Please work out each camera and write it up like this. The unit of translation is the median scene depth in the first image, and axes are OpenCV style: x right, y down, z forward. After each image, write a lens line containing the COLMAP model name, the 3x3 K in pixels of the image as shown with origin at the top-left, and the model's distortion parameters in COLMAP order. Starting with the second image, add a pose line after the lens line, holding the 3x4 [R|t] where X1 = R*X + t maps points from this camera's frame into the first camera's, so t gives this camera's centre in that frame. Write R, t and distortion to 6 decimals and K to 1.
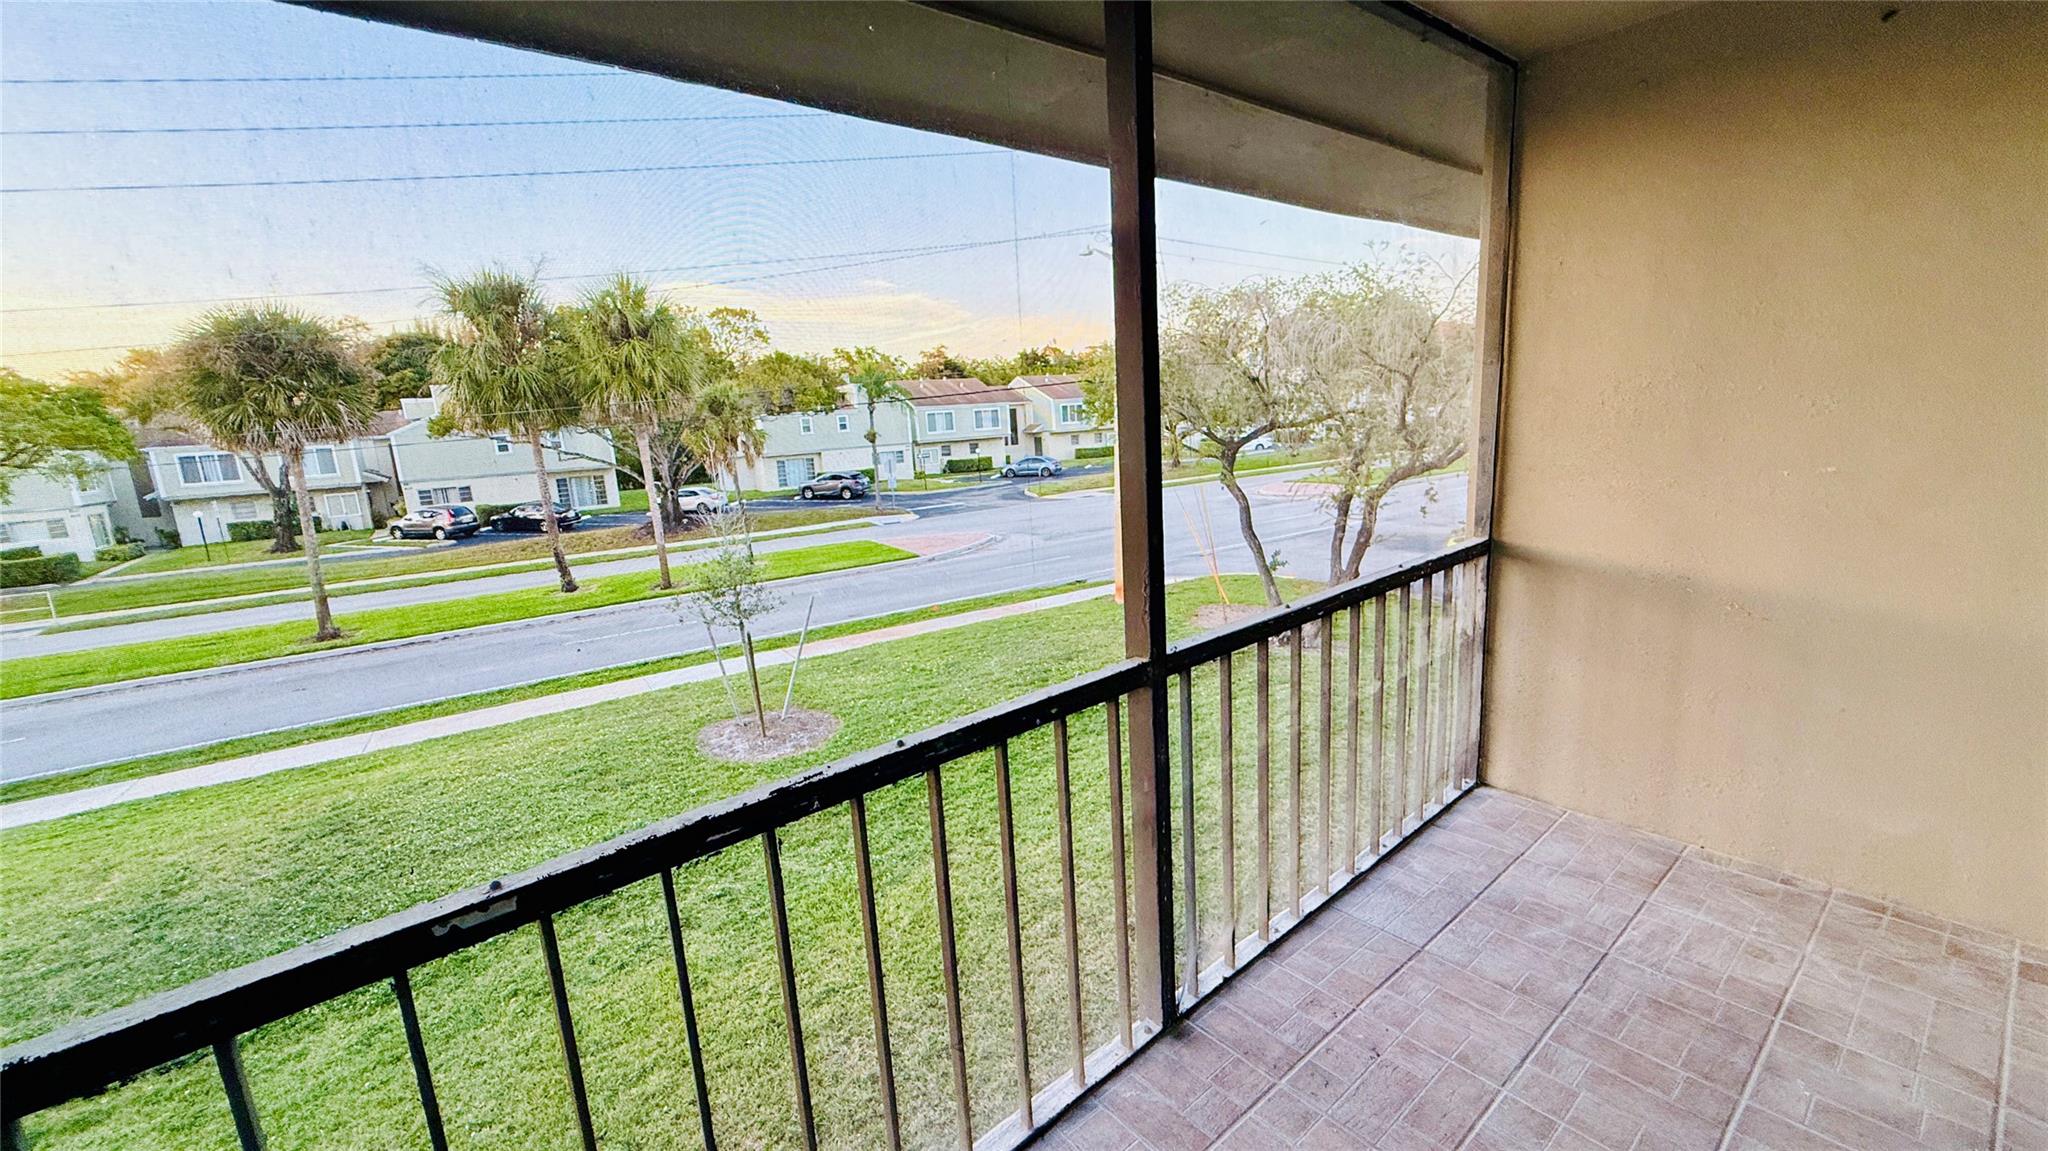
lens RADIAL K [[824.0, 0, 1018.7], [0, 824.0, 575.6], [0, 0, 1]] dist [-0.000854, -0.000039]
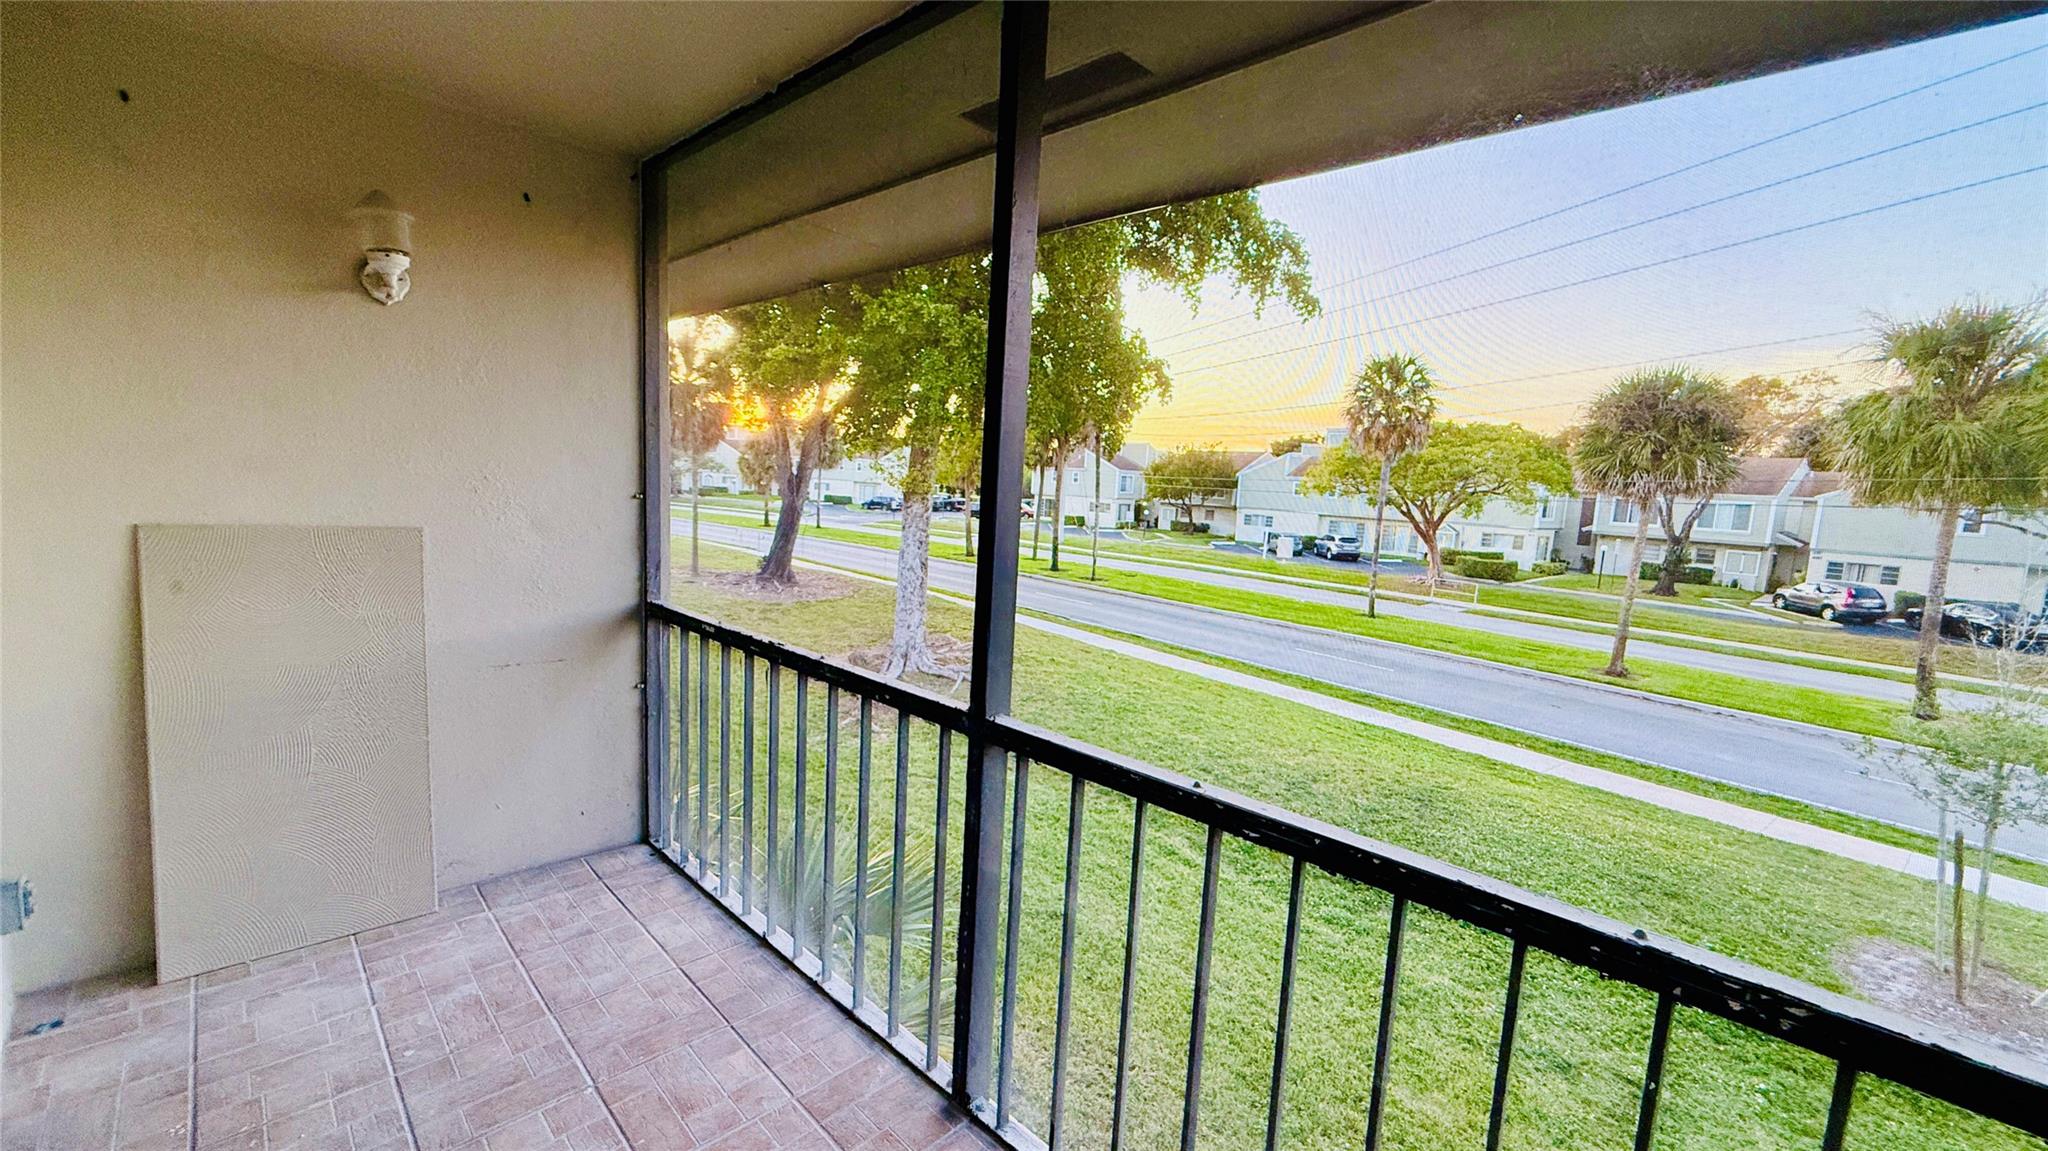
lens RADIAL K [[824.0, 0, 1015.4], [0, 824.0, 576.3], [0, 0, 1]] dist [-0.000854, -0.000039]
pose [[0.090096, 0.185119, -0.978577, 0.091656], [-0.247518, 0.955907, 0.158042, -0.018618], [0.964685, 0.227976, 0.131943, 0.072216]]
